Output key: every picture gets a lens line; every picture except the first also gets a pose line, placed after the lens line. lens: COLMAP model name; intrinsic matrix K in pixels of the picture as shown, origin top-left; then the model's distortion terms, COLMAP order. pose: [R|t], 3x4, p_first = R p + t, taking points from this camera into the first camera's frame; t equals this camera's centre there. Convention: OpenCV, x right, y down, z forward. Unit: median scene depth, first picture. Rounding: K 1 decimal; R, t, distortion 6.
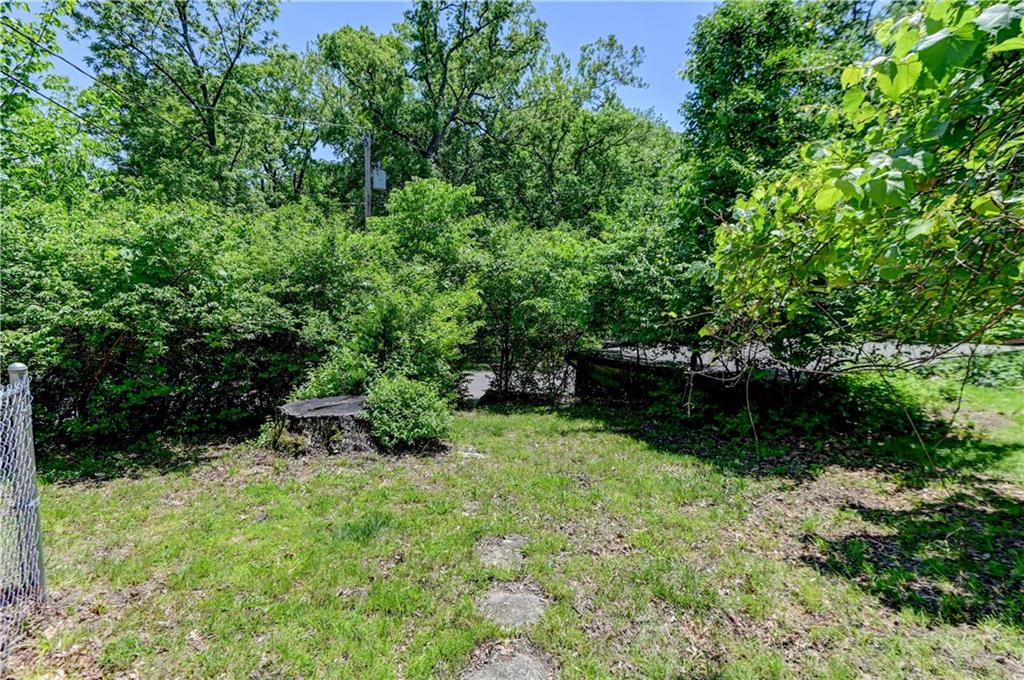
lens RADIAL K [[474.0, 0, 512.0], [0, 474.0, 340.0], [0, 0, 1]] dist [0.000169, -0.000438]
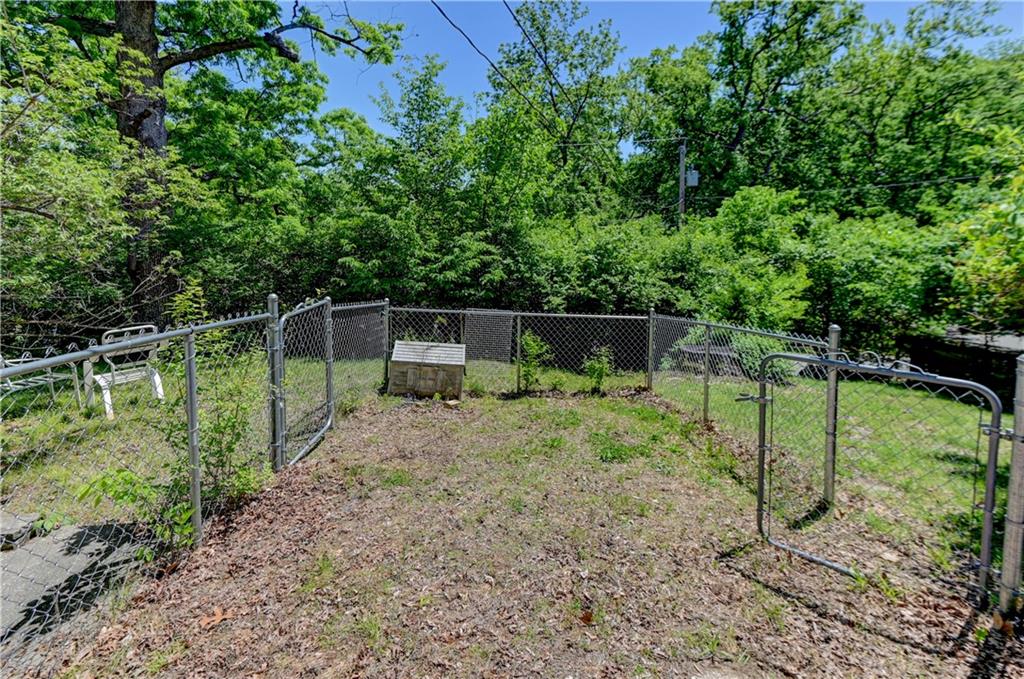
lens RADIAL K [[500.7, 0, 500.1], [0, 500.7, 257.4], [0, 0, 1]] dist [-0.000294, -0.007389]
pose [[0.844763, -0.012516, -0.534994, -0.031358], [-0.053215, 0.992807, -0.107254, 0.021278], [0.532488, 0.119073, 0.838020, -0.385612]]
